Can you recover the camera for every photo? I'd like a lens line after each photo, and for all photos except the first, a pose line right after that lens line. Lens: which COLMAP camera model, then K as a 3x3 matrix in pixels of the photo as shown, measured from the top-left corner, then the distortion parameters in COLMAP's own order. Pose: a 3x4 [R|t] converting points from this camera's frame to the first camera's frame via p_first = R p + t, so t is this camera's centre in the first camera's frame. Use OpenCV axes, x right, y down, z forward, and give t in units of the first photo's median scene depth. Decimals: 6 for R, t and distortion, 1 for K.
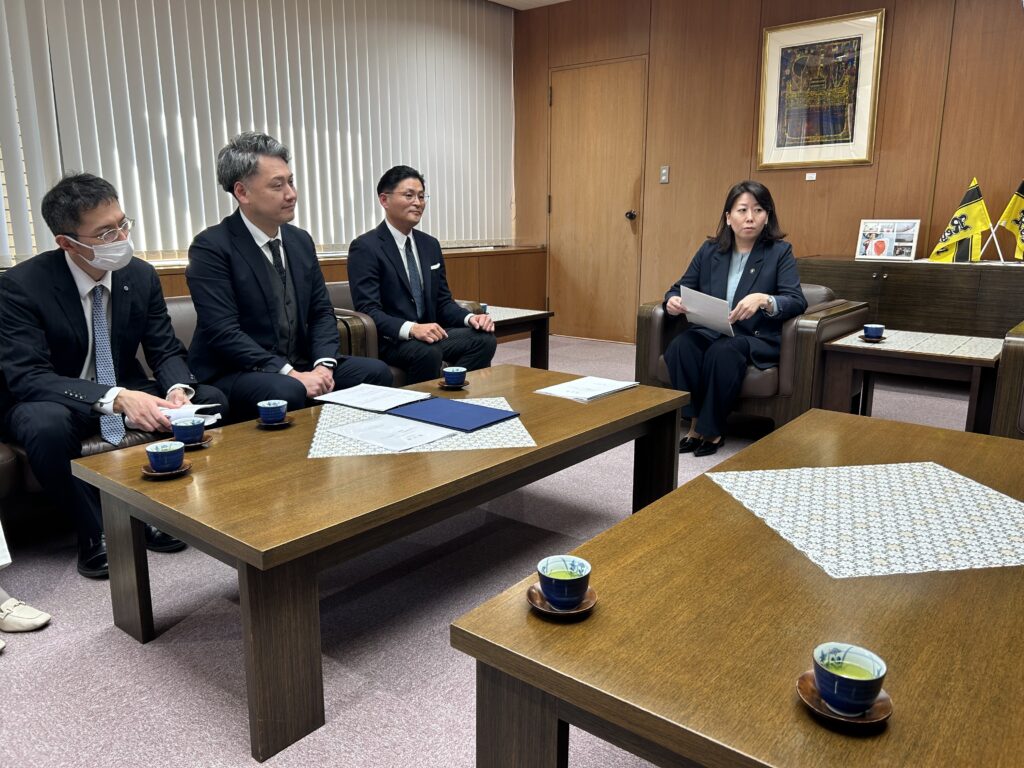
lens RADIAL K [[766.9, 0, 509.3], [0, 766.9, 392.5], [0, 0, 1]] dist [0.044804, -0.055969]
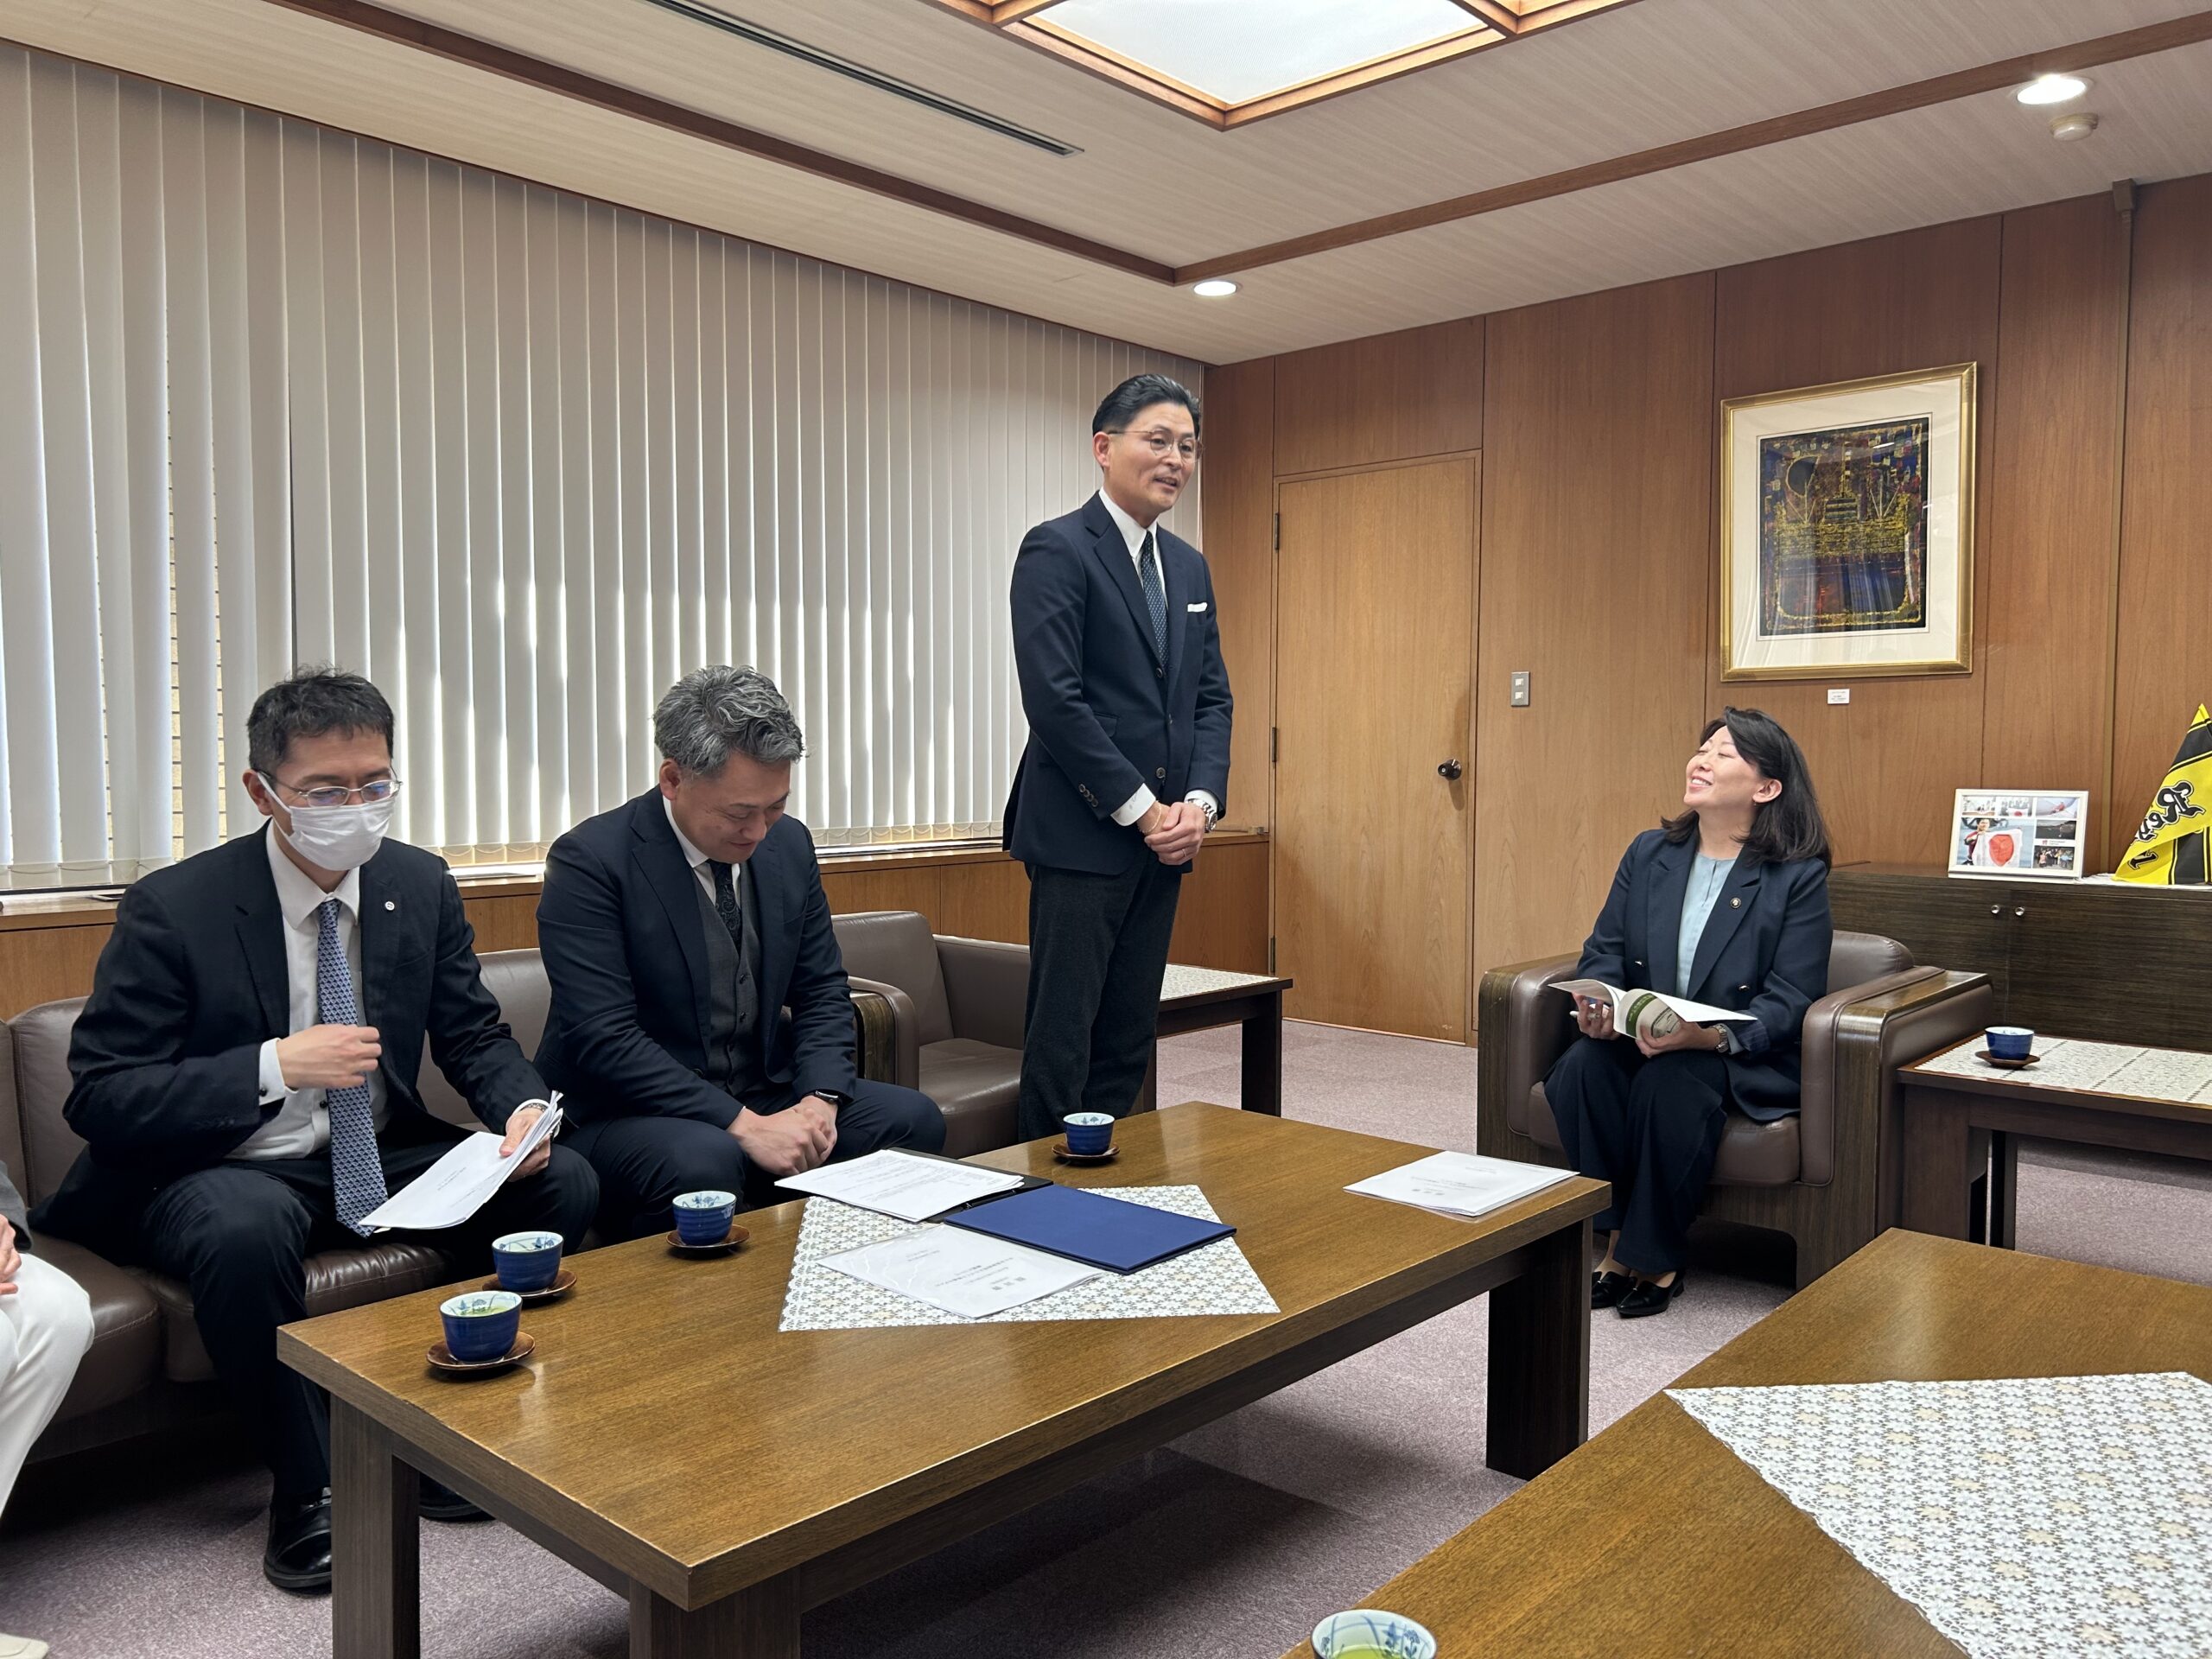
lens RADIAL K [[1656.6, 0, 1094.1], [0, 1656.6, 847.3], [0, 0, 1]] dist [0.044804, -0.055969]
pose [[0.998719, 0.007613, -0.050029, -0.015497], [-0.015799, 0.986112, -0.165330, -0.021374], [0.048075, 0.165909, 0.984969, -0.008684]]
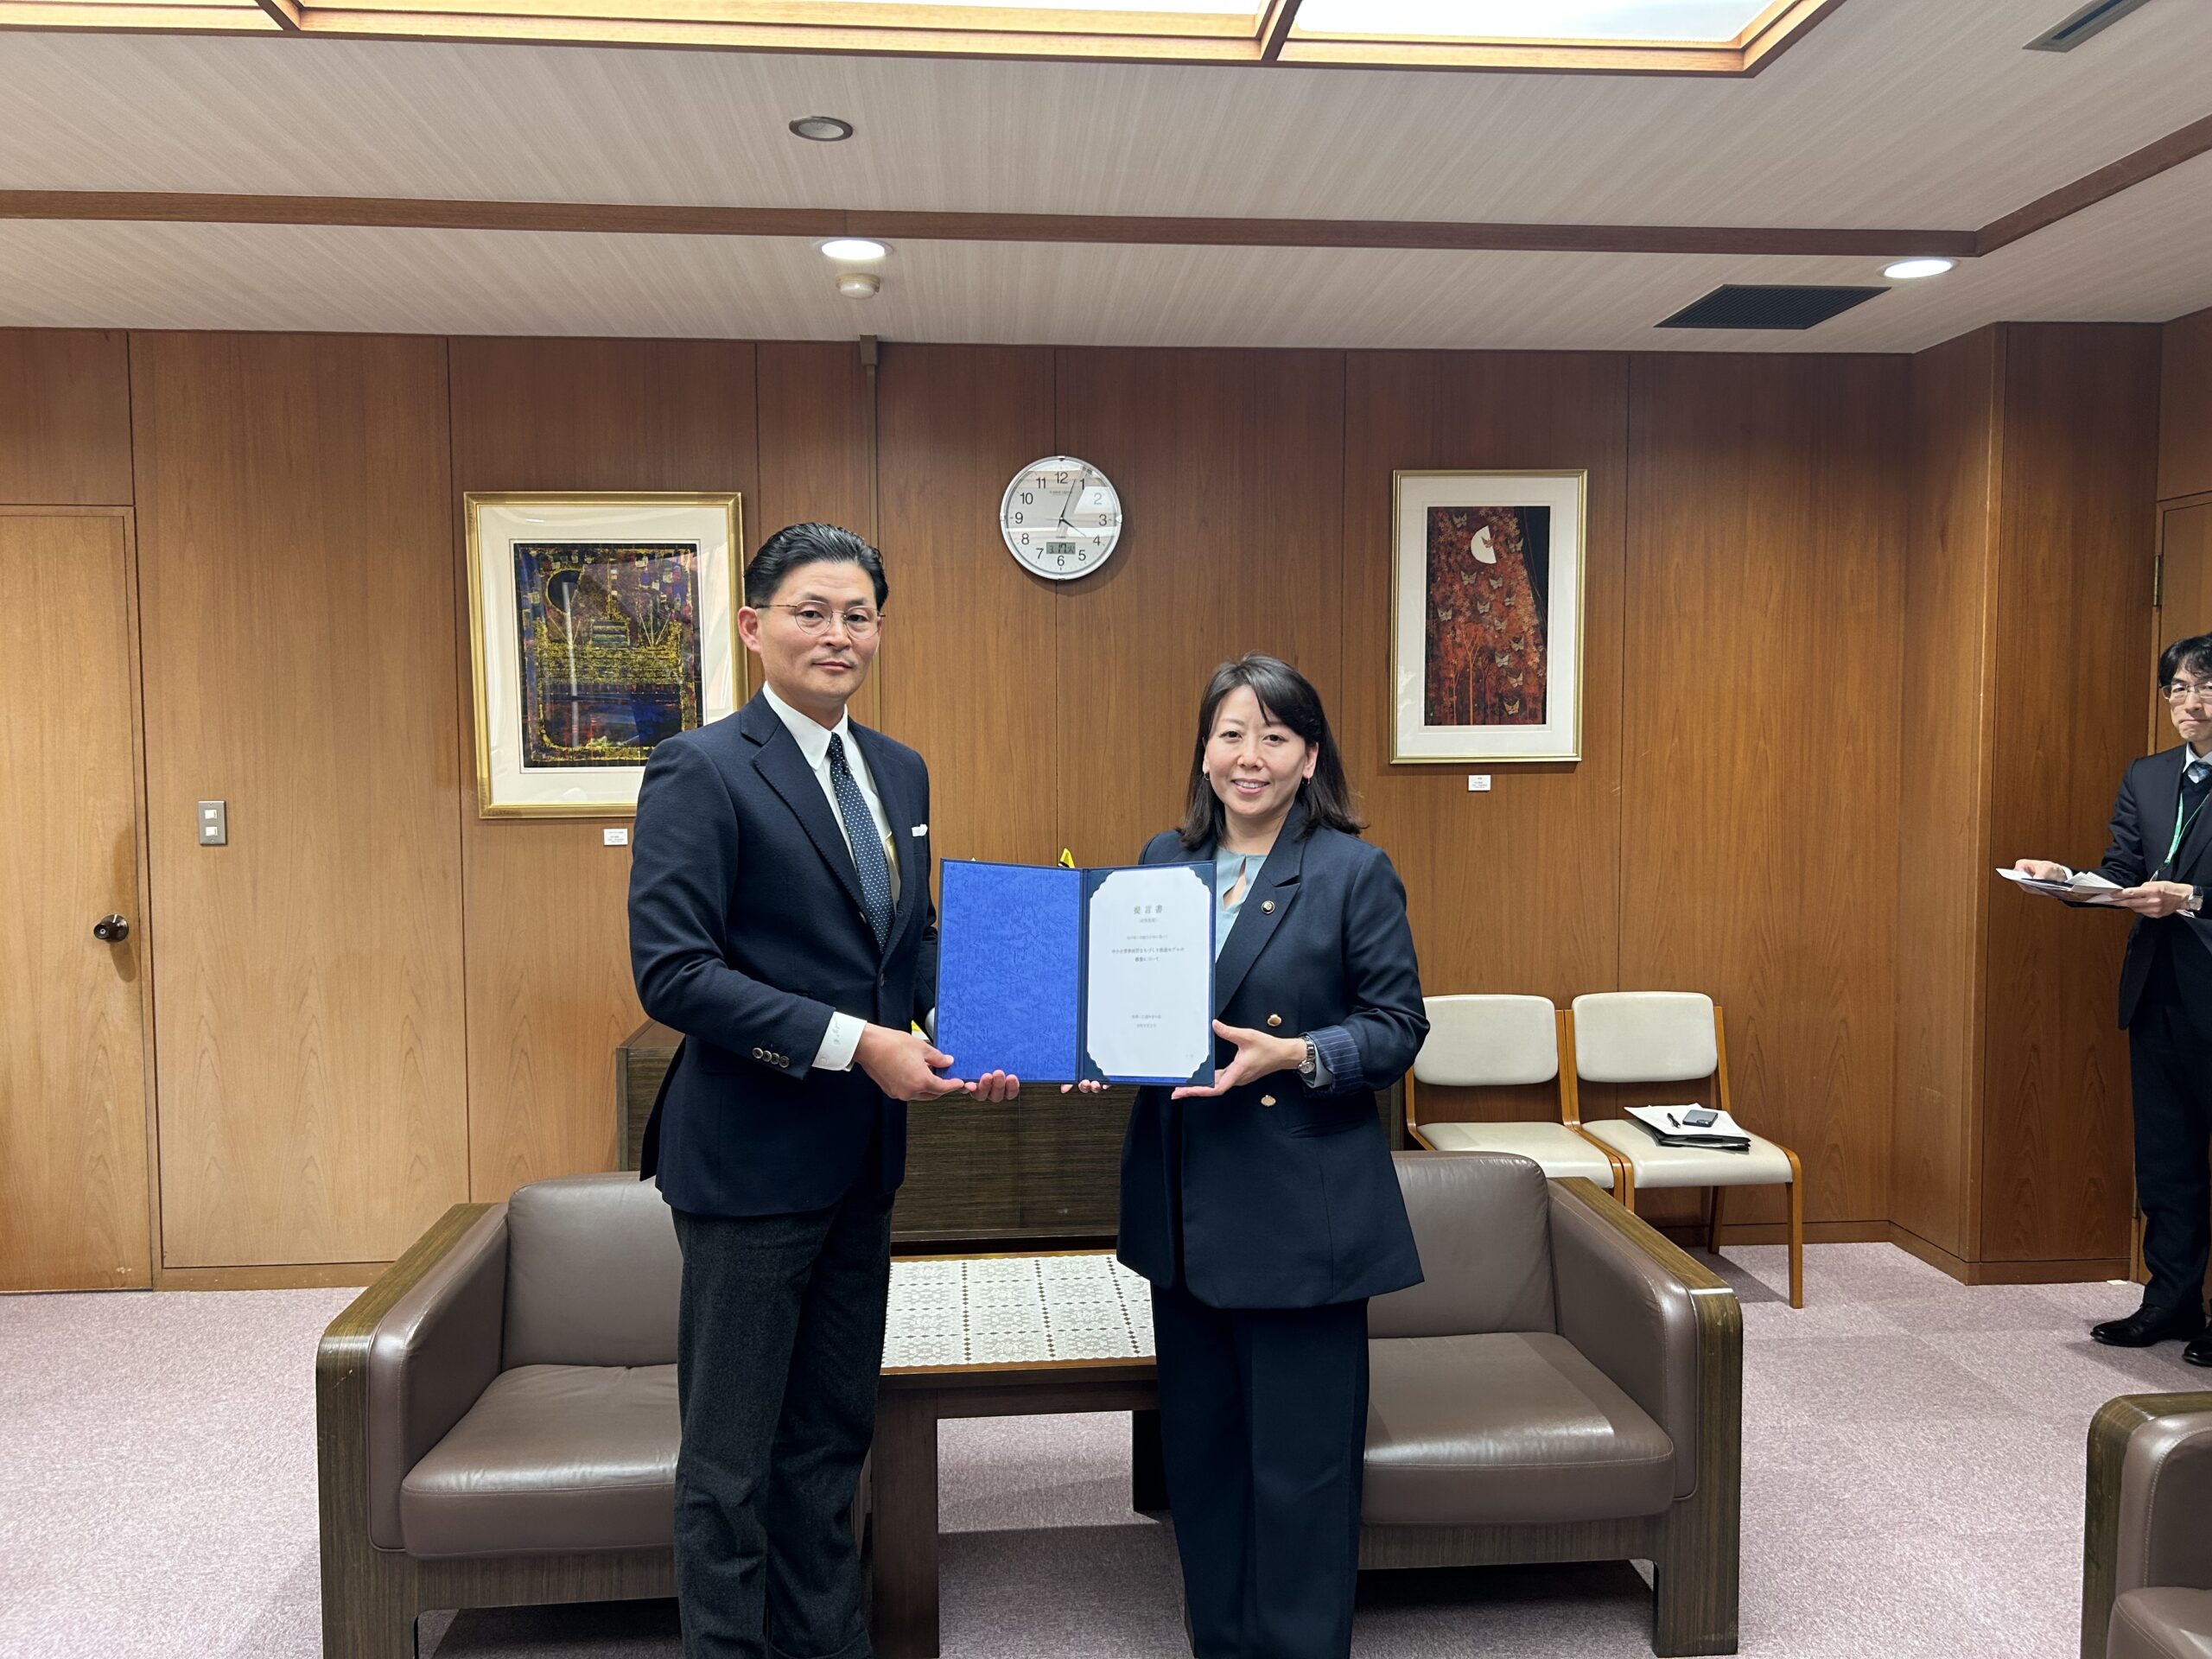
lens RADIAL K [[1656.6, 0, 1111.3], [0, 1656.6, 831.9], [0, 0, 1]] dist [0.044804, -0.055969]
pose [[0.712649, -0.043872, 0.700147, -0.087562], [0.159496, 0.982038, -0.100809, -0.222626], [-0.683149, 0.183512, 0.706846, 0.249710]]
